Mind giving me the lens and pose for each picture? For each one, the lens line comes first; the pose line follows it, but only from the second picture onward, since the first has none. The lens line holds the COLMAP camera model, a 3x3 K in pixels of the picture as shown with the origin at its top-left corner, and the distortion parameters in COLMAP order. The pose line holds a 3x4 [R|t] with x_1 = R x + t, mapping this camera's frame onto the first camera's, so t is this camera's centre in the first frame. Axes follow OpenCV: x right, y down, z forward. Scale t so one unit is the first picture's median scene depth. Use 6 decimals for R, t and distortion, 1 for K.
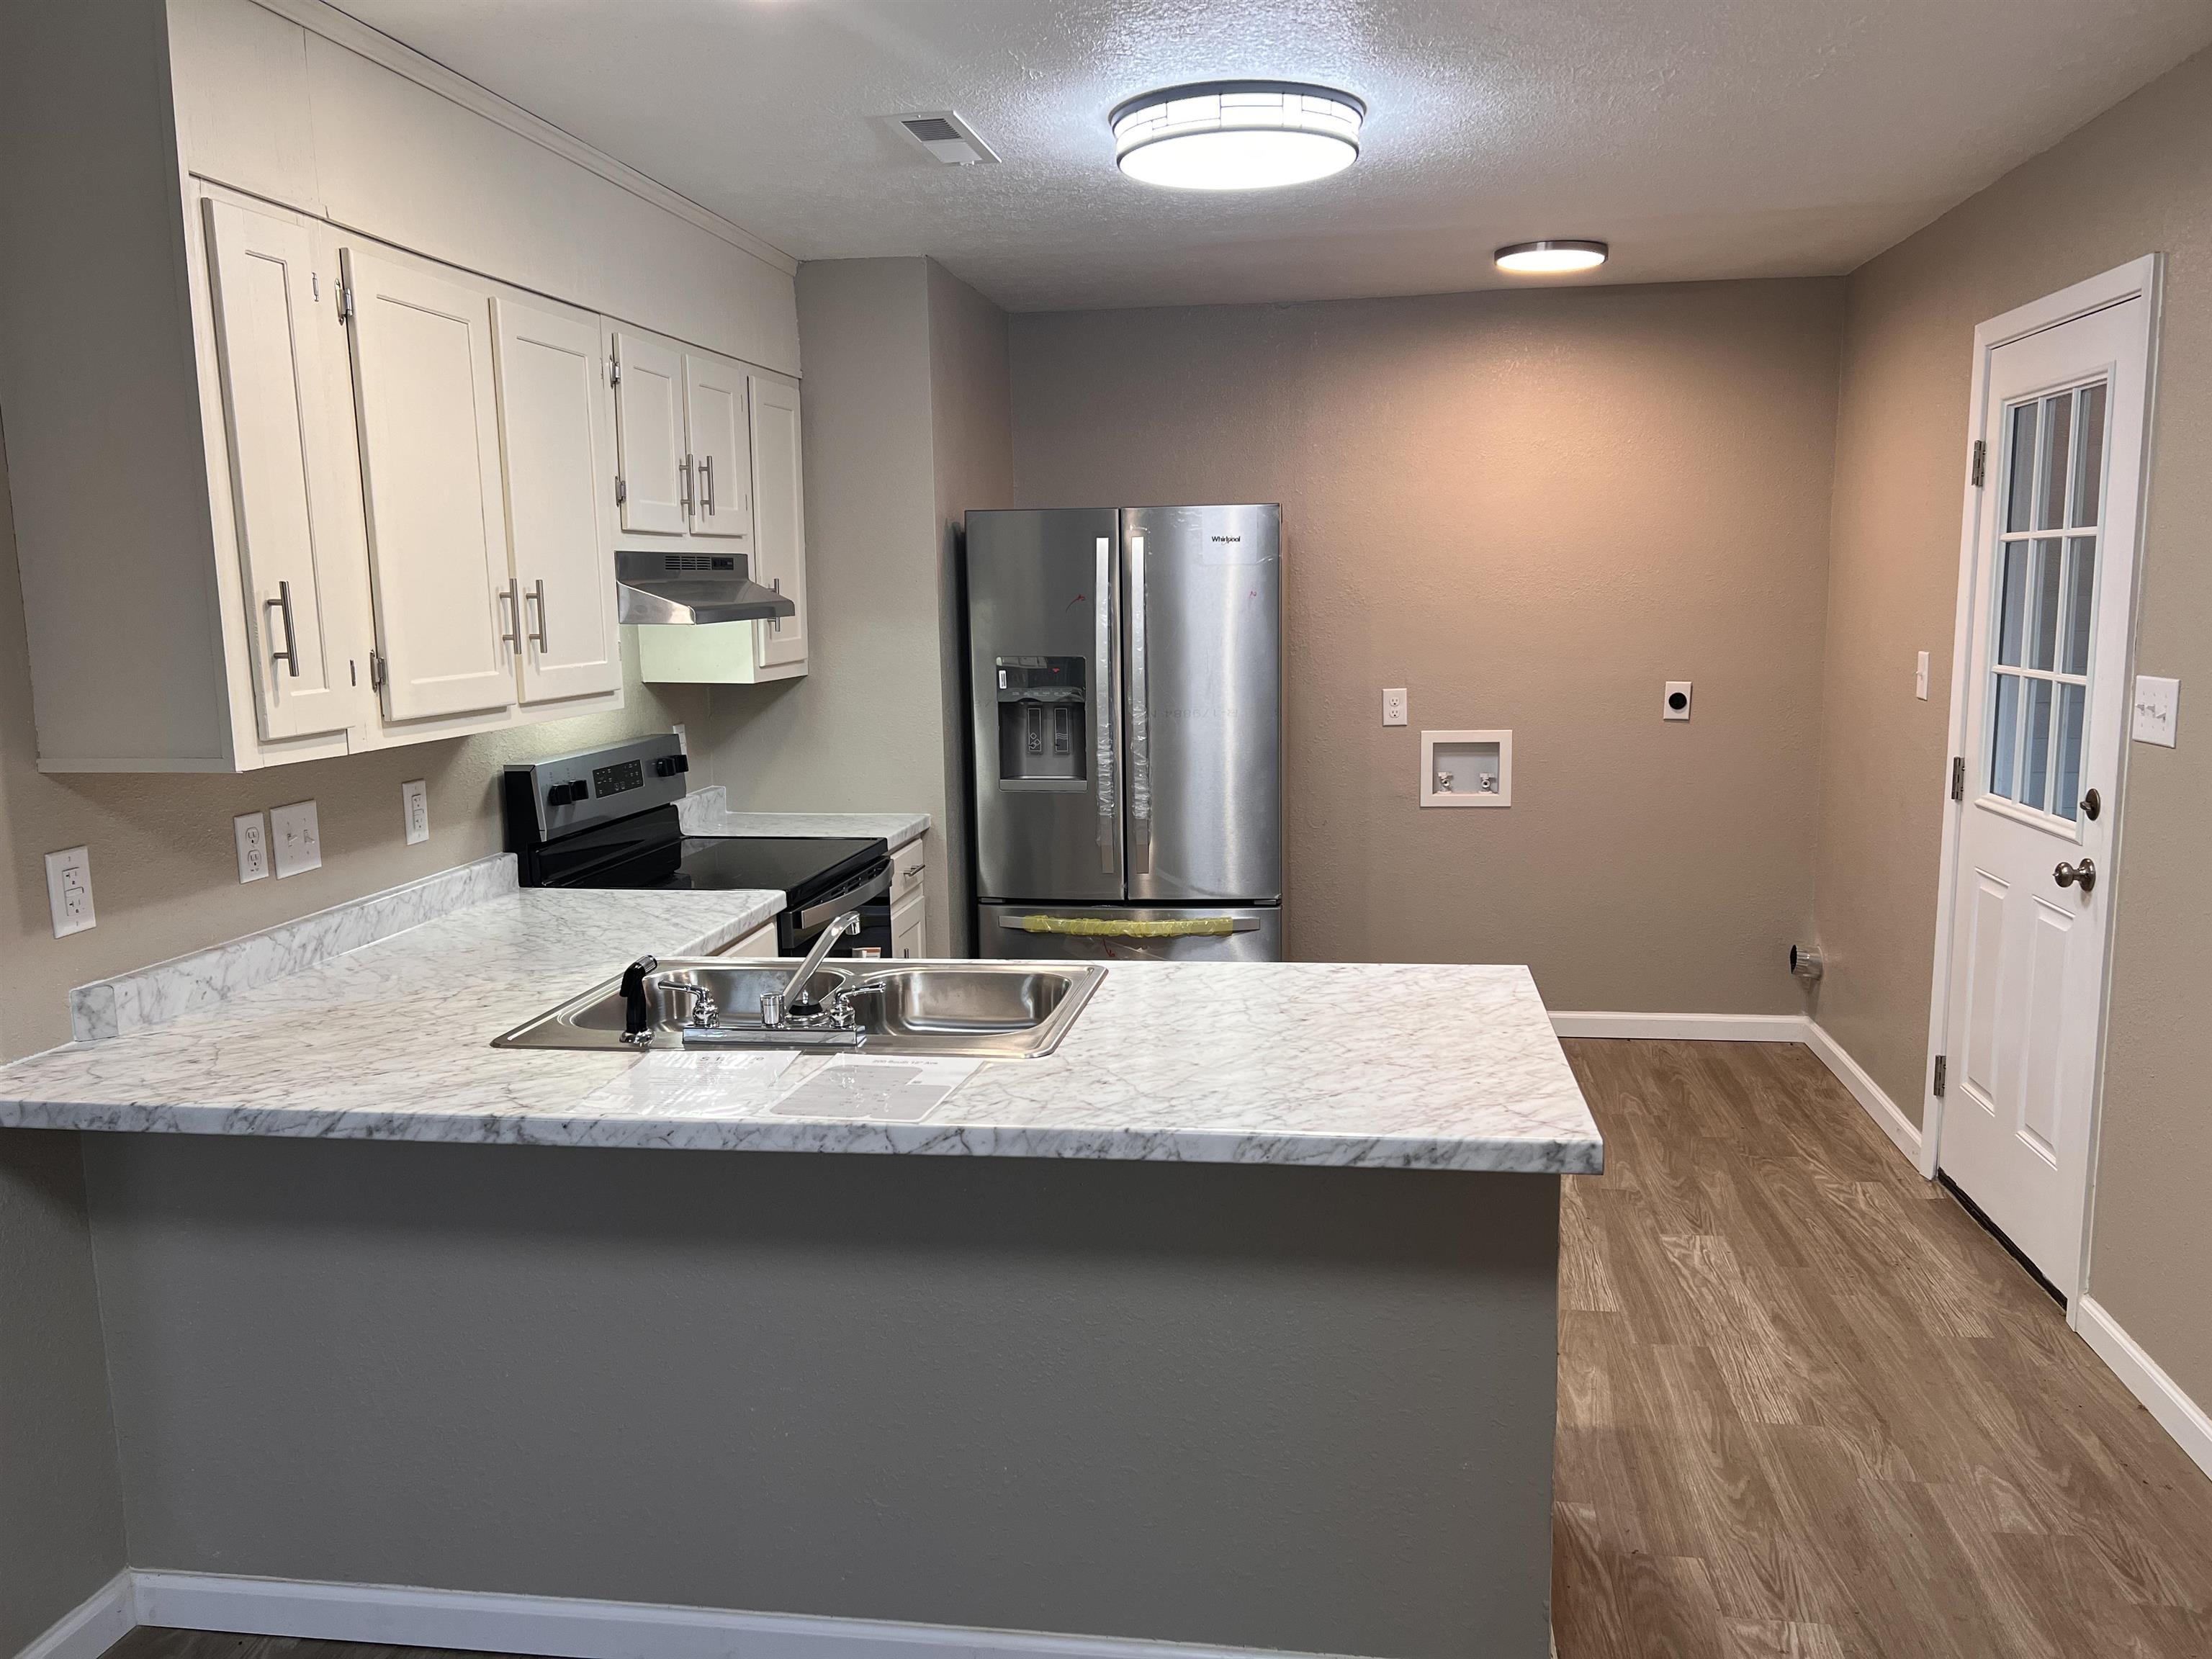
lens RADIAL K [[1652.9, 0, 1136.6], [0, 1652.9, 828.5], [0, 0, 1]] dist [0.000606, -0.001046]
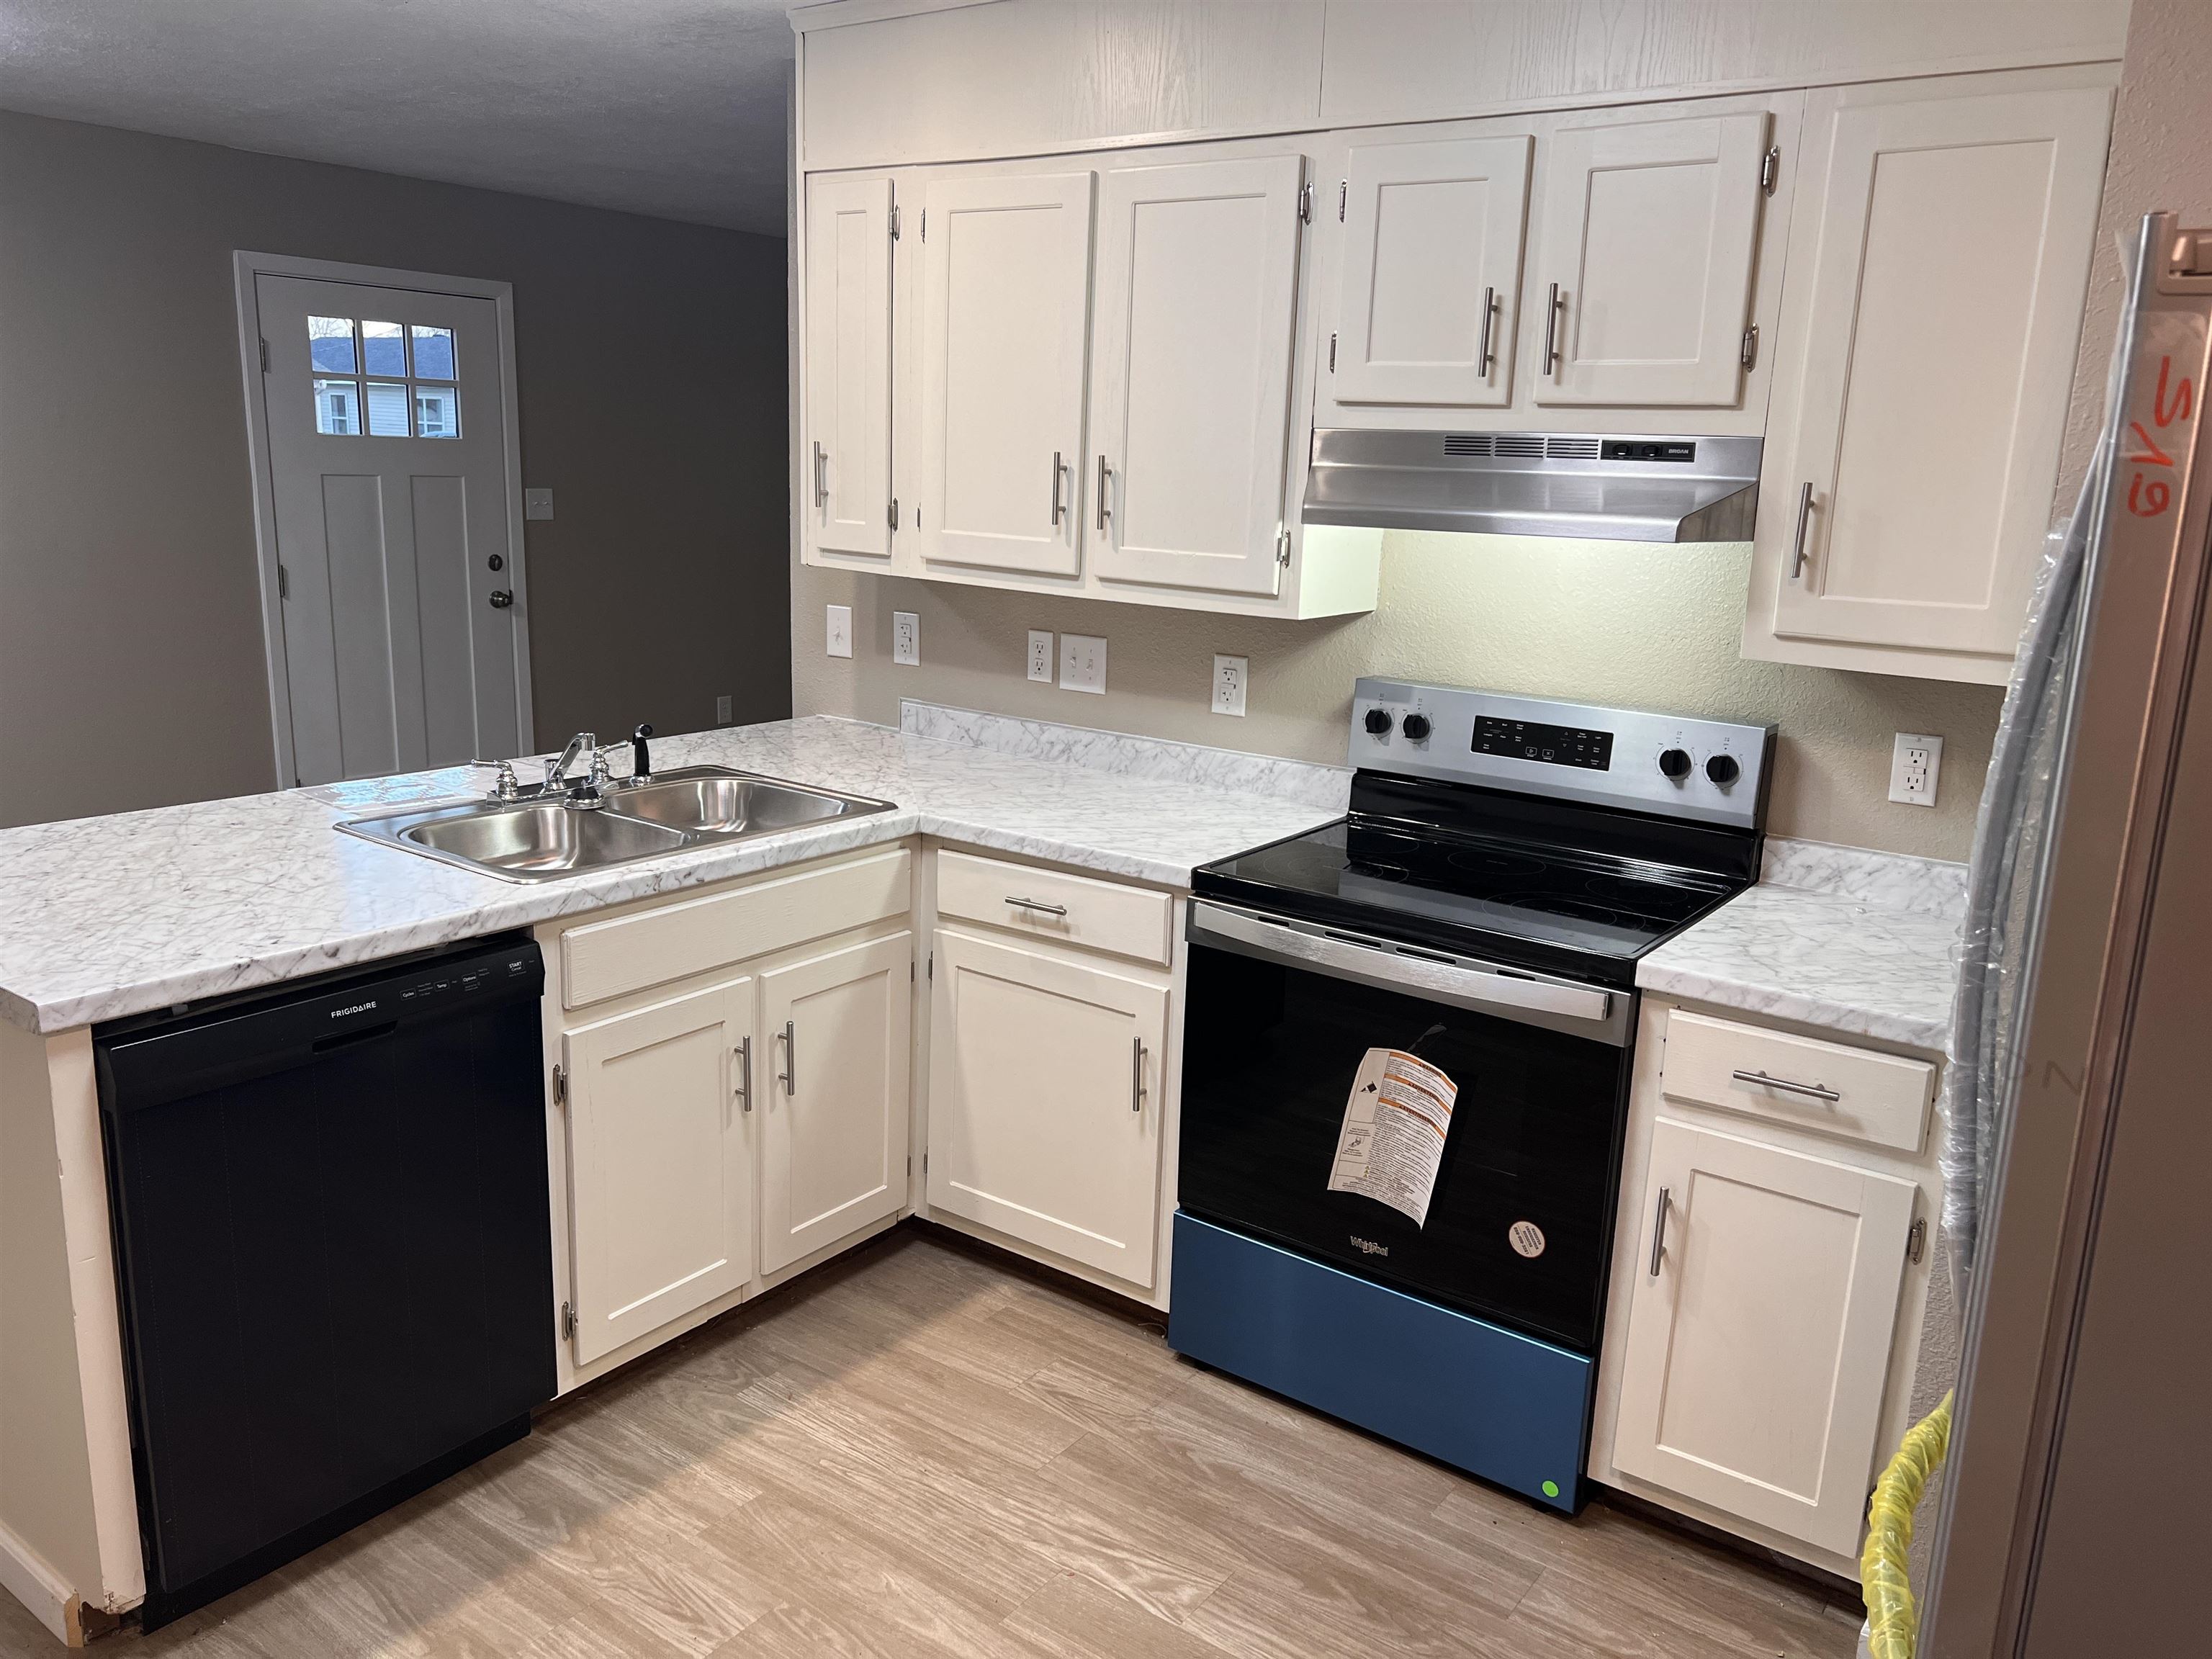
lens RADIAL K [[1652.9, 0, 1136.6], [0, 1652.9, 828.5], [0, 0, 1]] dist [0.000606, -0.001046]
pose [[-0.457142, 0.197861, -0.867106, 0.571836], [-0.164105, 0.939435, 0.300883, -0.255929], [0.874123, 0.279842, -0.396985, 1.550931]]
